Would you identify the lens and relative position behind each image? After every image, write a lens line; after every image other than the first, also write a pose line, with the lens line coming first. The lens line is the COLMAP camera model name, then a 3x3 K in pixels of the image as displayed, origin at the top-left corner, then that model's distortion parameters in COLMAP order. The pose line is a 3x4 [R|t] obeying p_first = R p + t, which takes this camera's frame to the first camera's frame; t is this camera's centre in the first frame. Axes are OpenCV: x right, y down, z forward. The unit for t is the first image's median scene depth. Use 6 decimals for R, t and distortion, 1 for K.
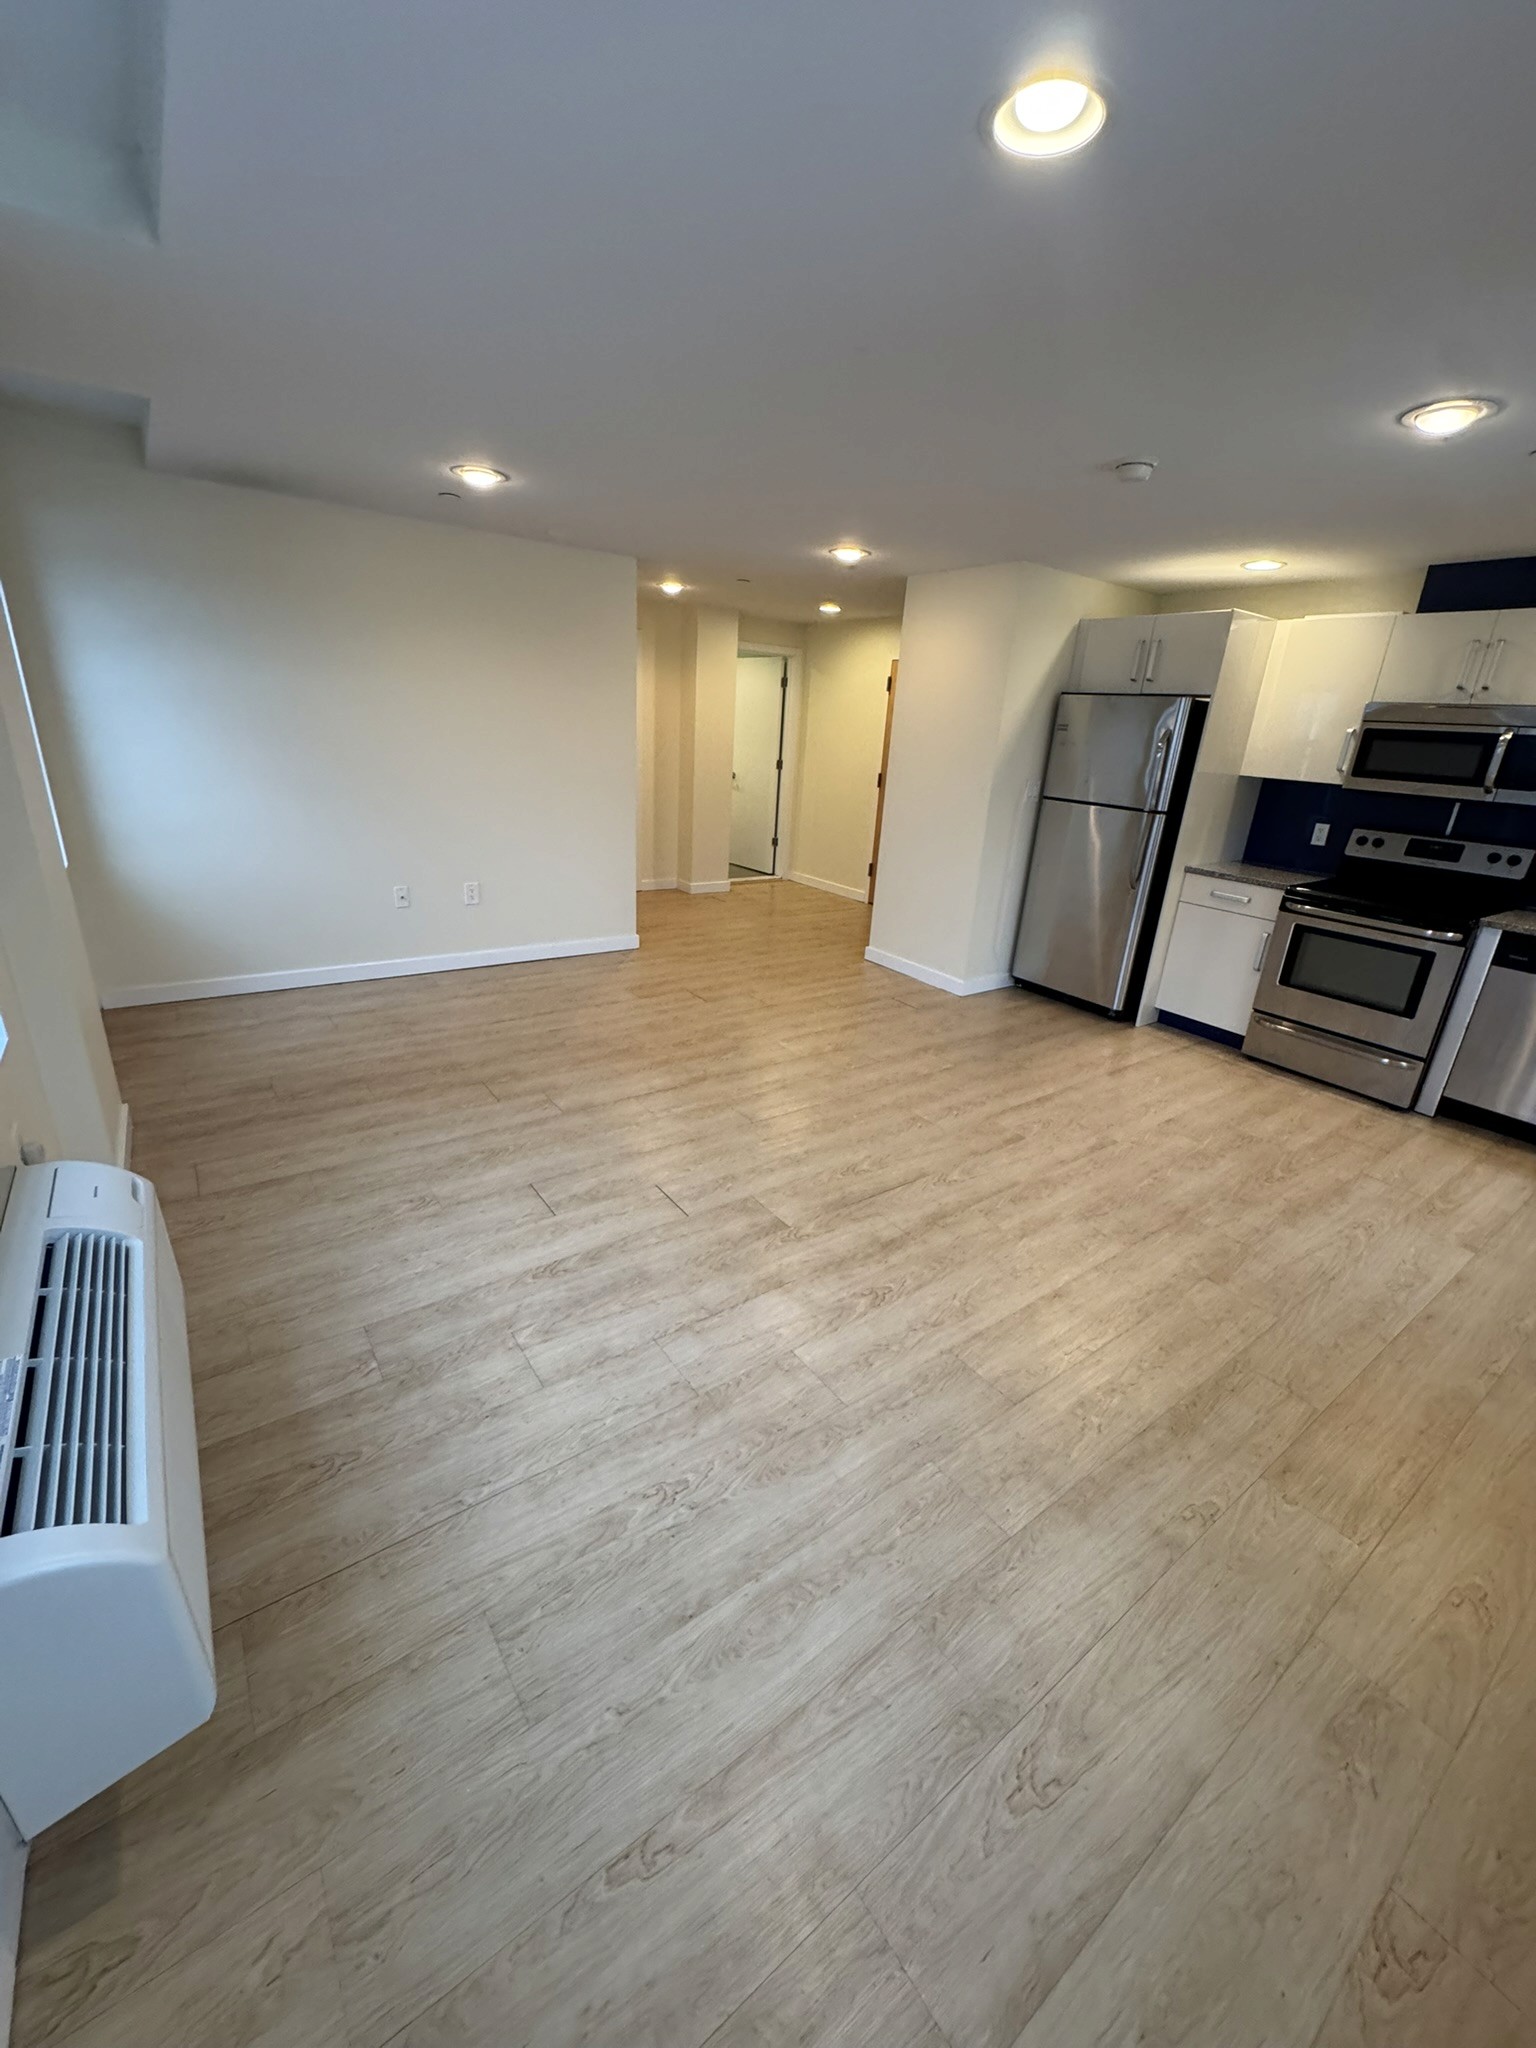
lens RADIAL K [[820.9, 0, 769.6], [0, 820.9, 1023.8], [0, 0, 1]] dist [0.001468, 0.000088]
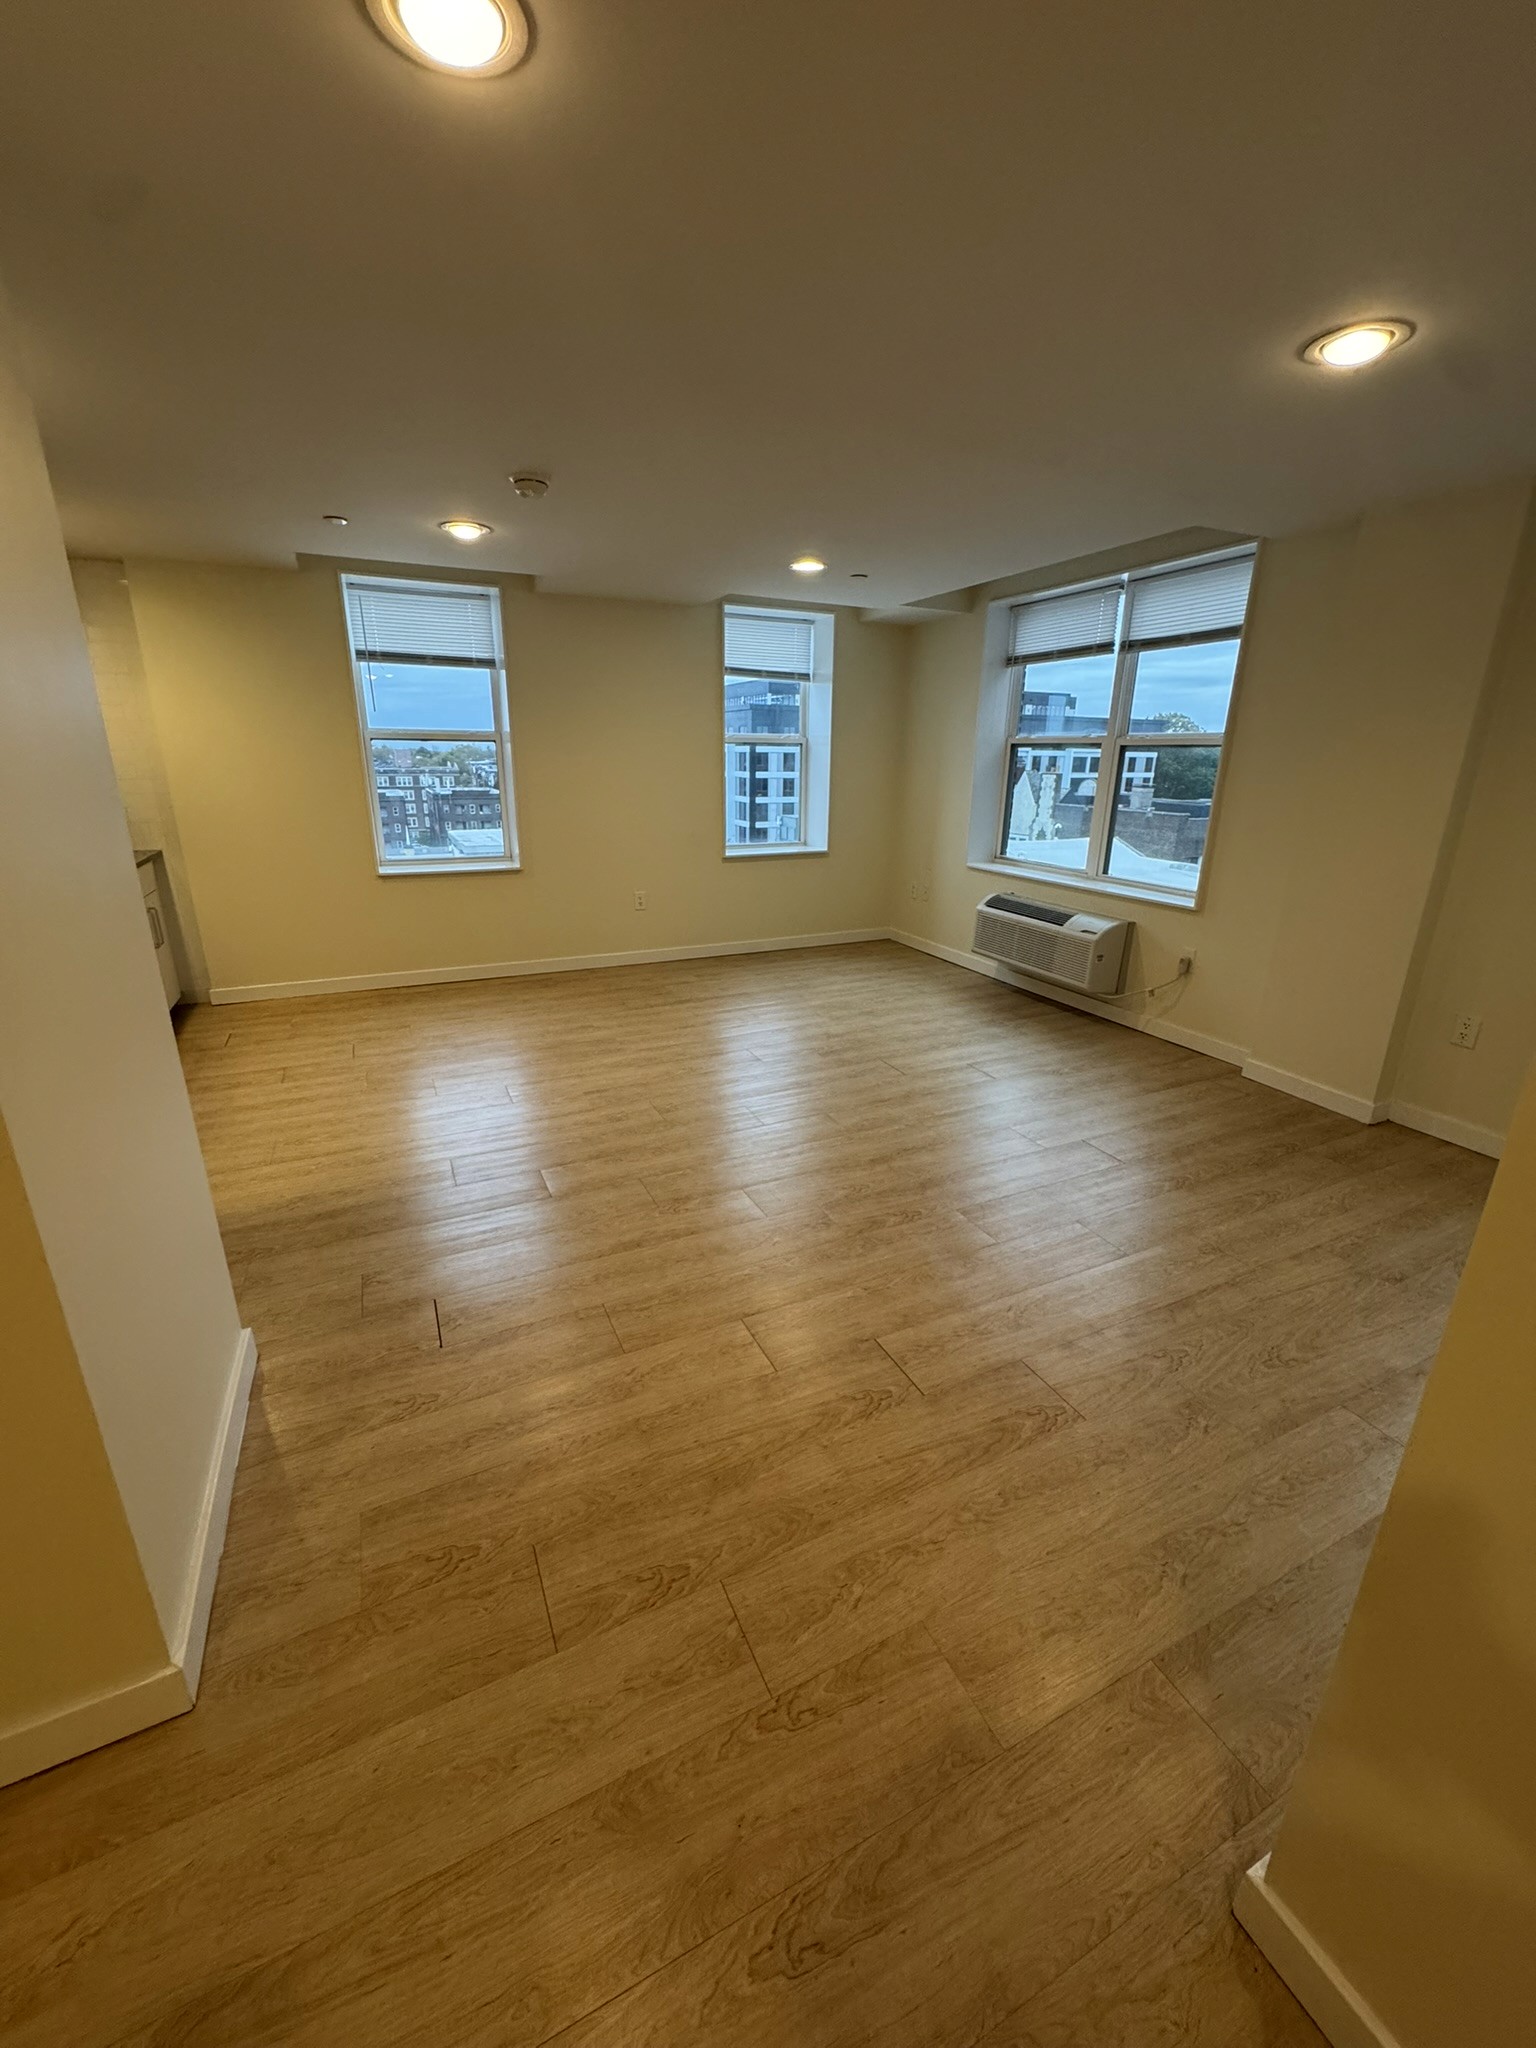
lens RADIAL K [[820.9, 0, 768.6], [0, 820.9, 1024.2], [0, 0, 1]] dist [0.001468, 0.000088]
pose [[-0.981087, -0.122147, 0.150162, -0.106436], [-0.000117, 0.776133, 0.630570, -0.734806], [-0.193568, 0.618626, -0.761468, 2.011066]]
